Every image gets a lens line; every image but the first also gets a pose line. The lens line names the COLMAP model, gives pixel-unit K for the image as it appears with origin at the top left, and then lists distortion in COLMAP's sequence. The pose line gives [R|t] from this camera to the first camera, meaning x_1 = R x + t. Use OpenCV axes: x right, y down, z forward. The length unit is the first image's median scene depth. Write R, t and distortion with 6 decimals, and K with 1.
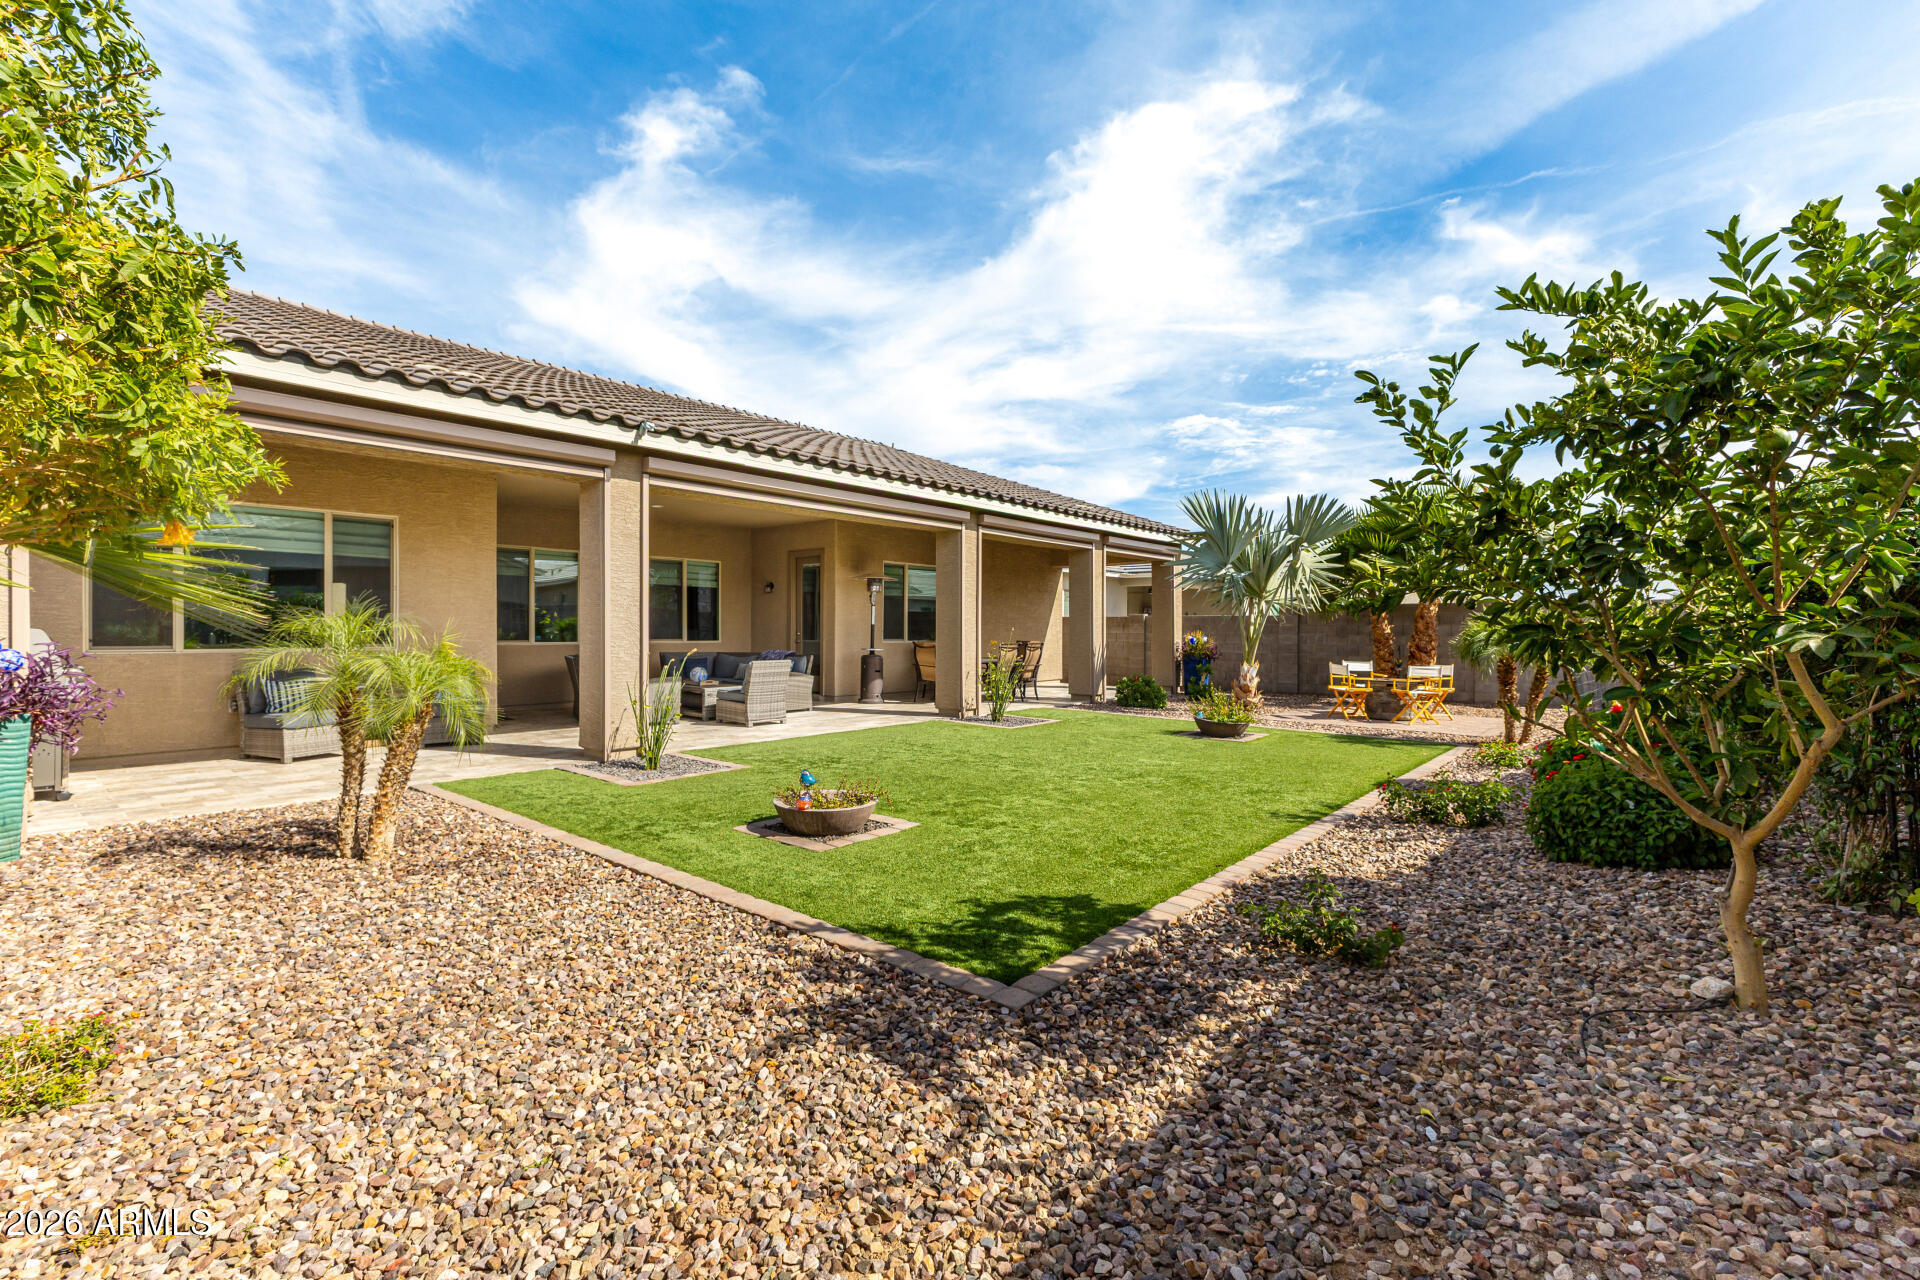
lens RADIAL K [[829.7, 0, 953.8], [0, 829.7, 634.4], [0, 0, 1]] dist [0.009818, 0.000256]
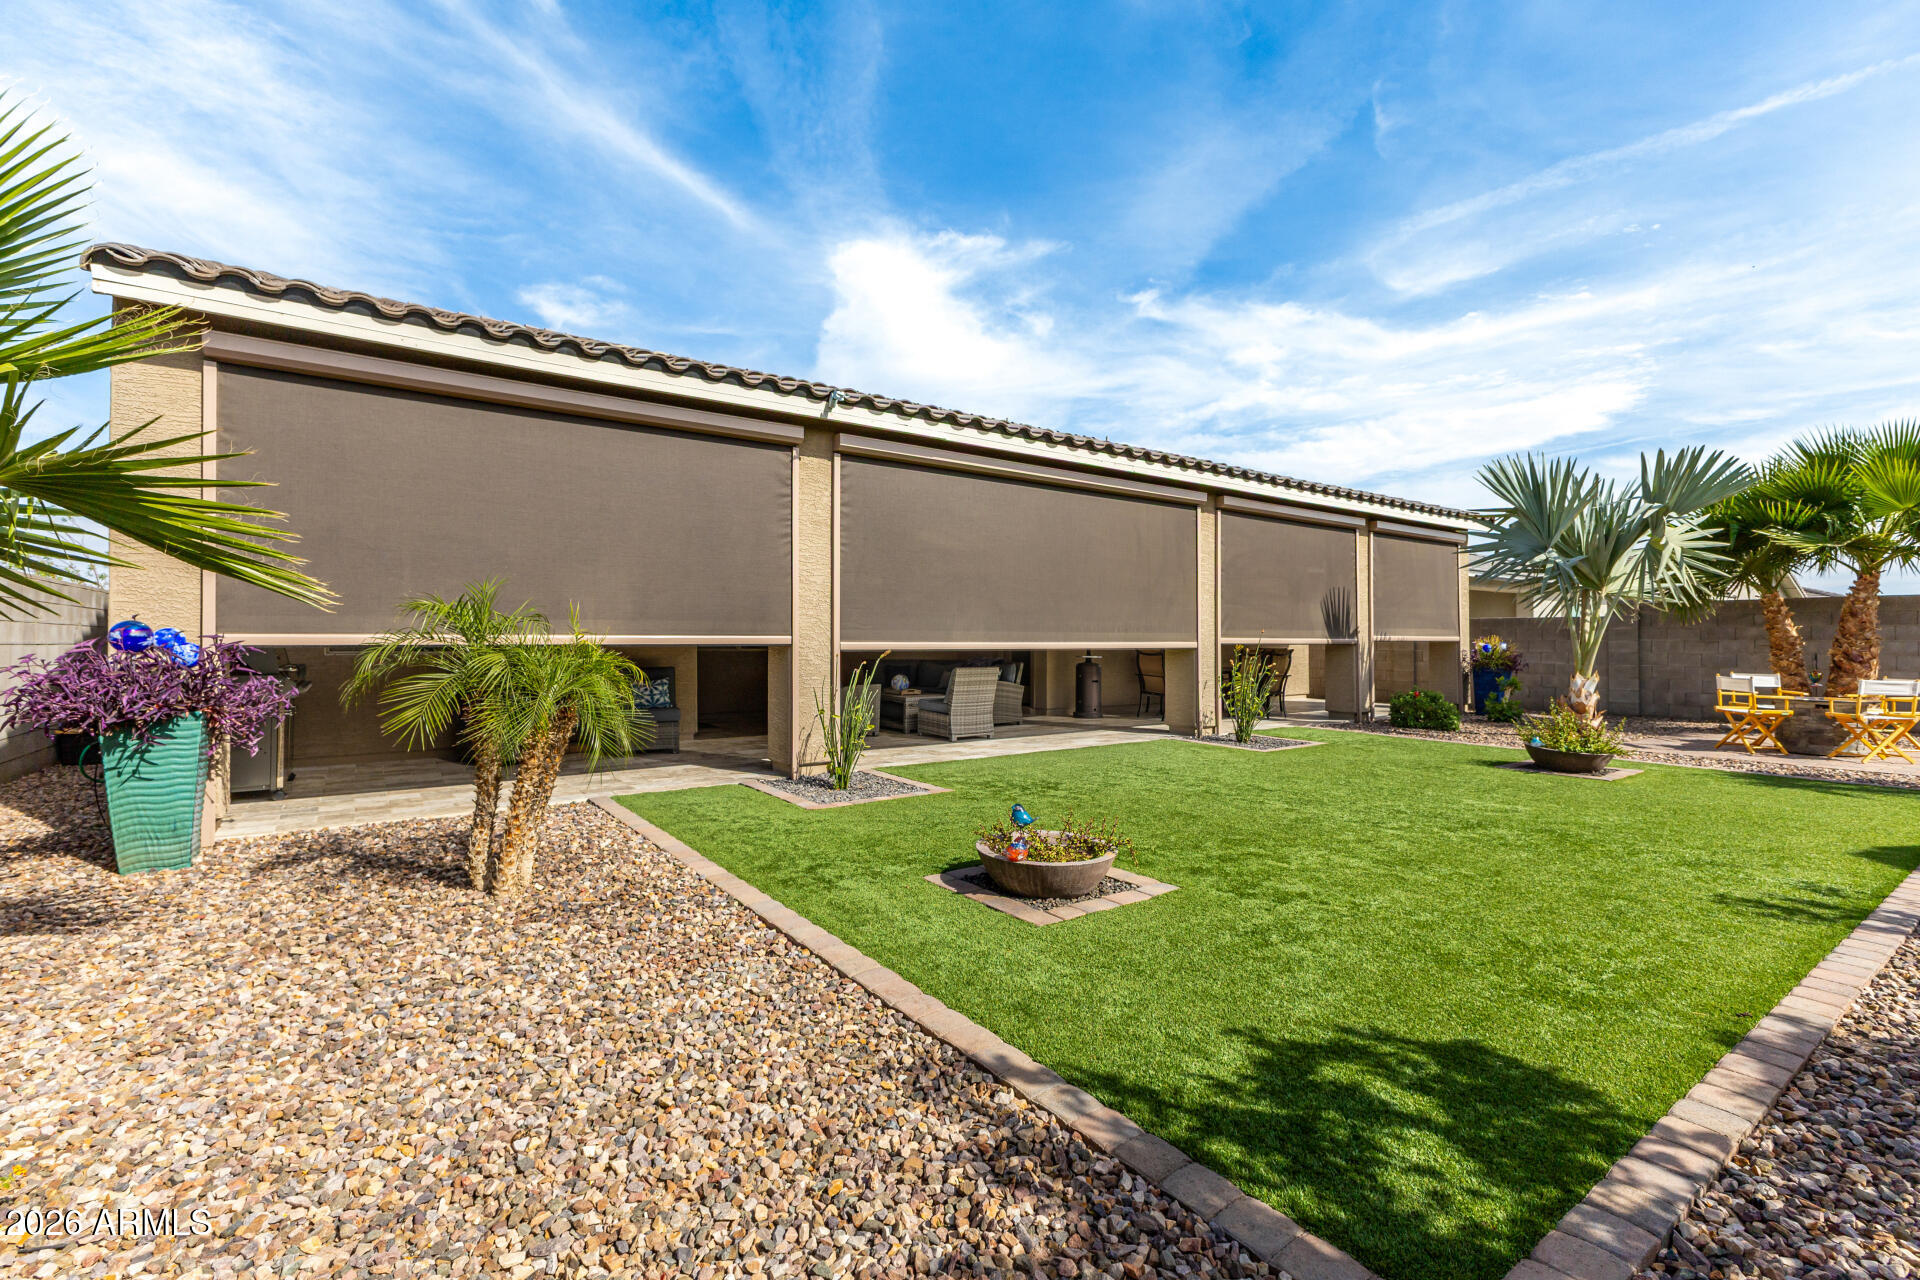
lens RADIAL K [[829.7, 0, 953.8], [0, 829.7, 634.4], [0, 0, 1]] dist [0.009818, 0.000256]
pose [[0.969457, -0.005950, -0.245189, -0.052976], [0.001786, 0.999850, -0.017204, 0.024034], [0.245254, 0.016241, 0.969323, 0.270801]]
